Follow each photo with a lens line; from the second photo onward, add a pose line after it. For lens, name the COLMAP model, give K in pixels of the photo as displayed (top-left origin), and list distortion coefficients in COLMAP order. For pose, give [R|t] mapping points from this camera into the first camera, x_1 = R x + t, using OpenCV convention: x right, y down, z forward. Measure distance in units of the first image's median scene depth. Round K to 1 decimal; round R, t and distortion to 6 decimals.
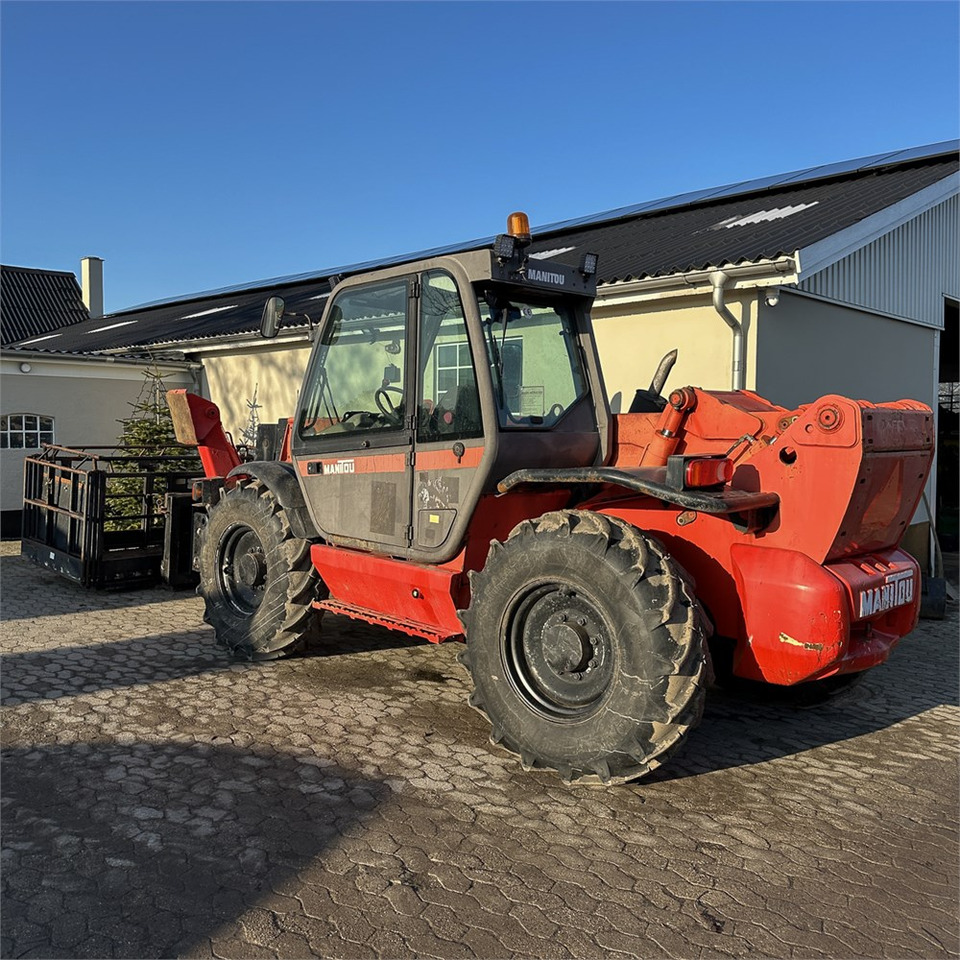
lens RADIAL K [[906.1, 0, 475.5], [0, 906.1, 478.5], [0, 0, 1]] dist [0.059095, 0.000000]
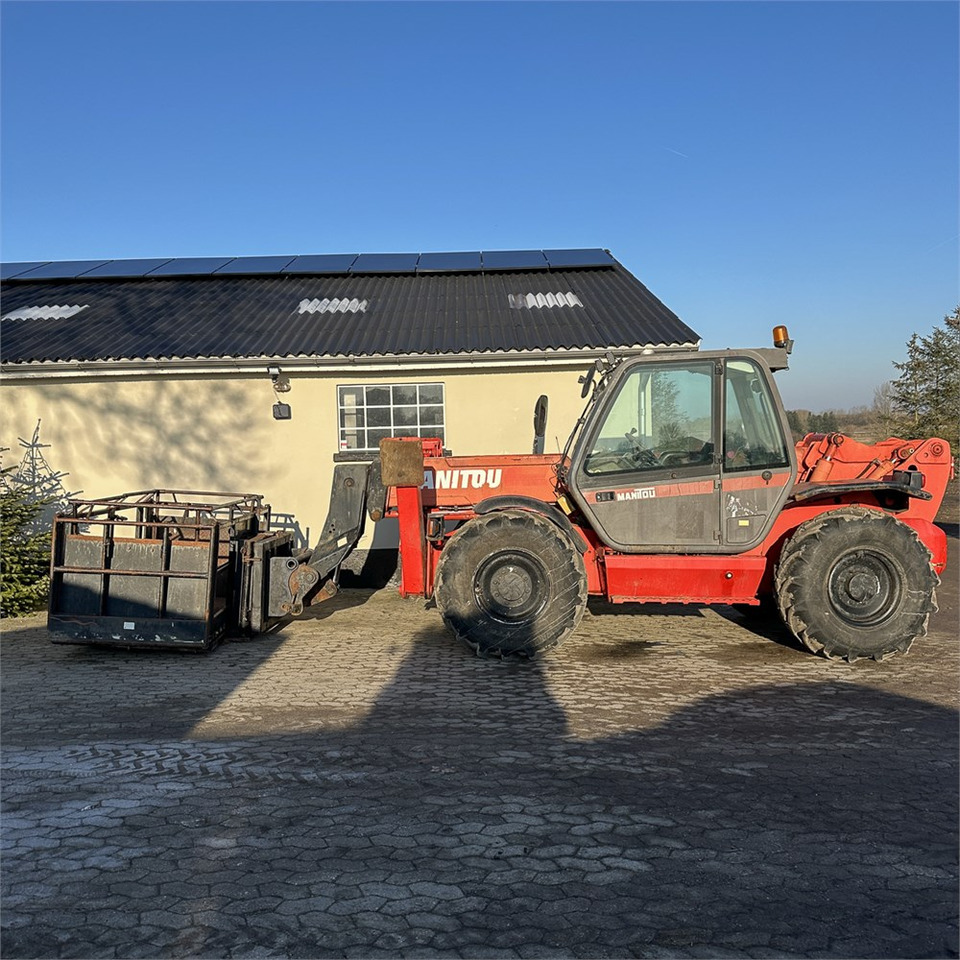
lens RADIAL K [[906.1, 0, 489.8], [0, 906.1, 460.2], [0, 0, 1]] dist [0.059095, 0.000000]
pose [[0.708700, -0.035581, 0.704612, -1.238127], [0.065305, 0.997748, -0.015300, -0.055633], [-0.702481, 0.056858, 0.709428, 0.197627]]
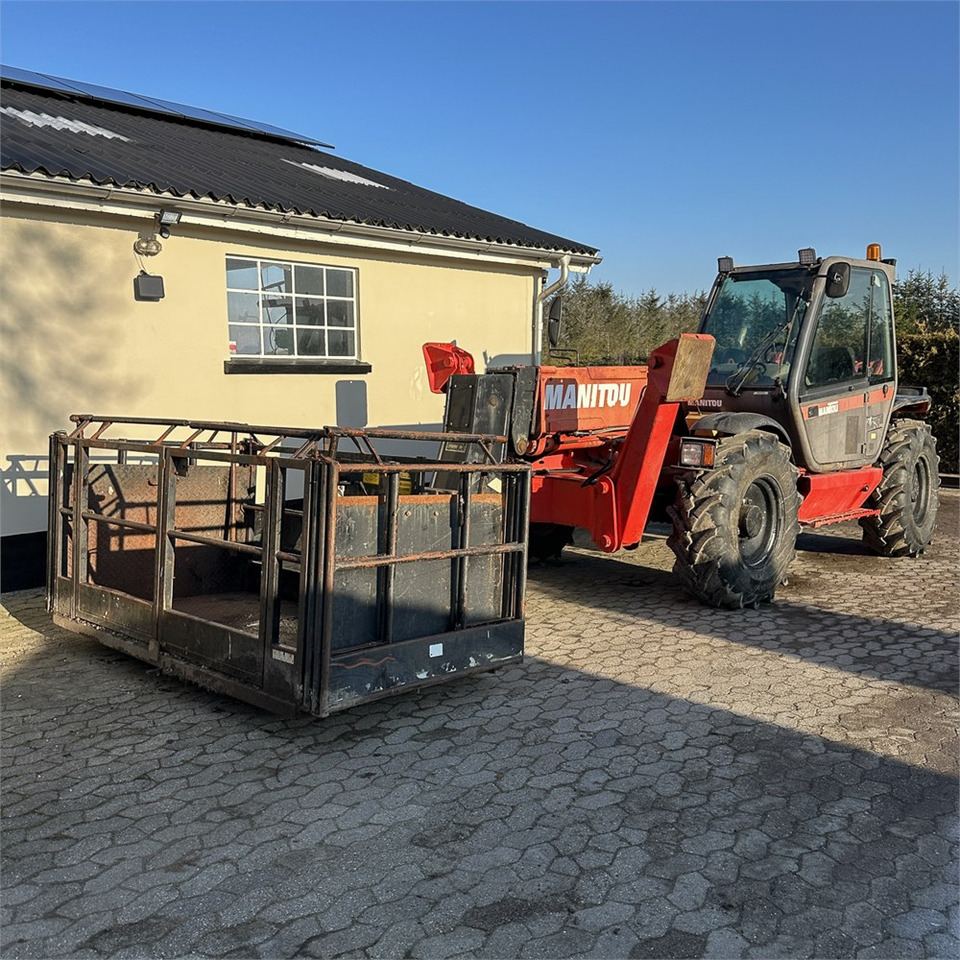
lens RADIAL K [[906.1, 0, 475.9], [0, 906.1, 472.9], [0, 0, 1]] dist [0.059095, 0.000000]
pose [[-0.005068, -0.118463, 0.992946, -1.394124], [0.053338, 0.991513, 0.118564, -0.098967], [-0.998564, 0.053563, 0.001294, 1.476709]]
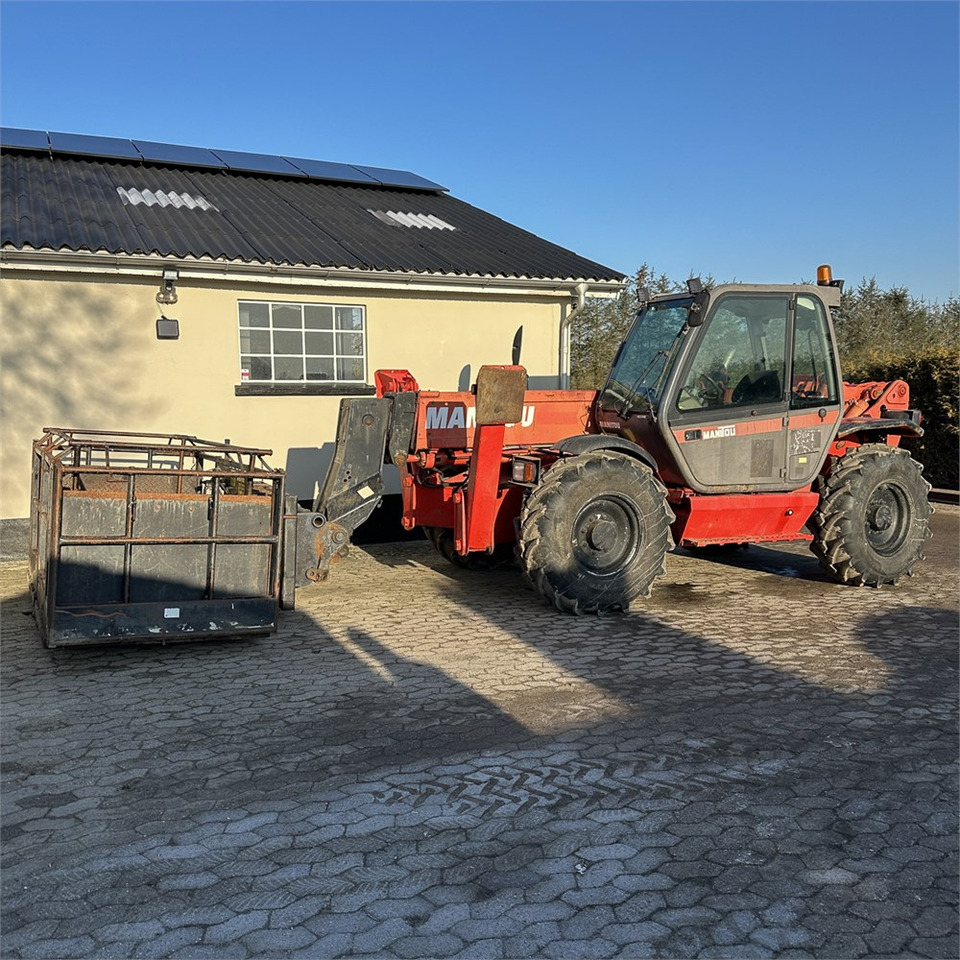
lens RADIAL K [[906.1, 0, 479.3], [0, 906.1, 480.1], [0, 0, 1]] dist [0.059095, 0.000000]
pose [[0.331302, -0.107034, 0.937434, -1.464776], [0.053893, 0.994069, 0.094454, -0.084417], [-0.941985, 0.019228, 0.335105, 0.884960]]
